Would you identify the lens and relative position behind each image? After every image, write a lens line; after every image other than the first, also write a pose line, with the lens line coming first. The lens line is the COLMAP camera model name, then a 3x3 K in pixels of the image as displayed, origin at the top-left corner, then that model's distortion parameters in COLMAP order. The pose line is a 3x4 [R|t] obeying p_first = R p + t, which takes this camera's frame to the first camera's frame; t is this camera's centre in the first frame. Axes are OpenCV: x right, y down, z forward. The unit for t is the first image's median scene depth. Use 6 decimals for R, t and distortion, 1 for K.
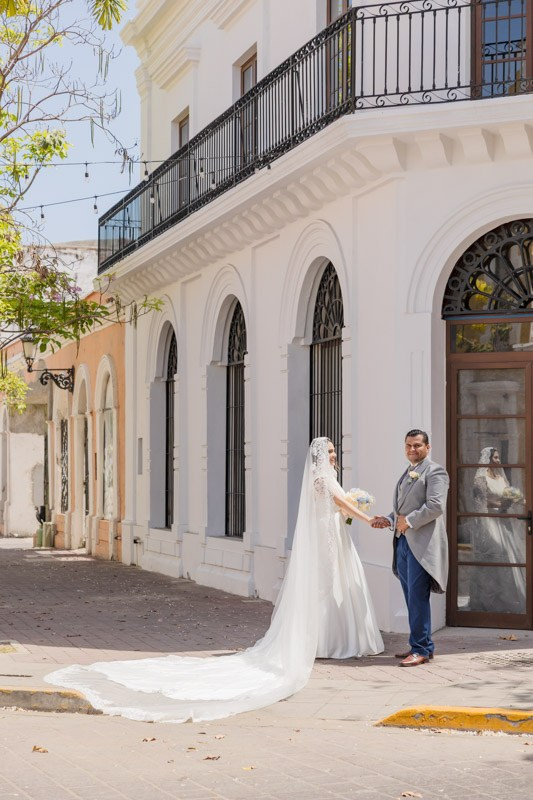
lens RADIAL K [[1522.5, 0, 266.5], [0, 1522.5, 400.0], [0, 0, 1]] dist [0.016962, 0.096368]
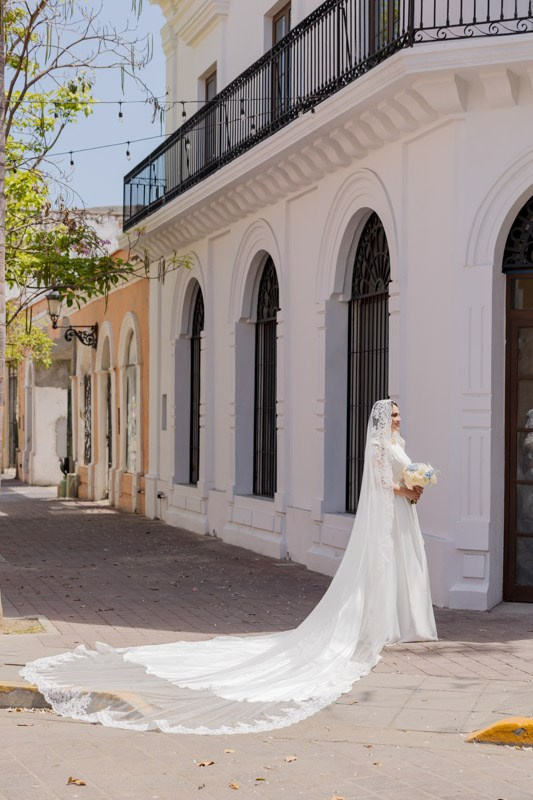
lens RADIAL K [[1358.5, 0, 262.1], [0, 1358.5, 402.9], [0, 0, 1]] dist [0.025424, 0.043377]
pose [[0.999967, 0.008103, -0.000109, -0.019717], [-0.008095, 0.999405, 0.033531, -0.000145], [0.000380, -0.033529, 0.999438, 0.106745]]
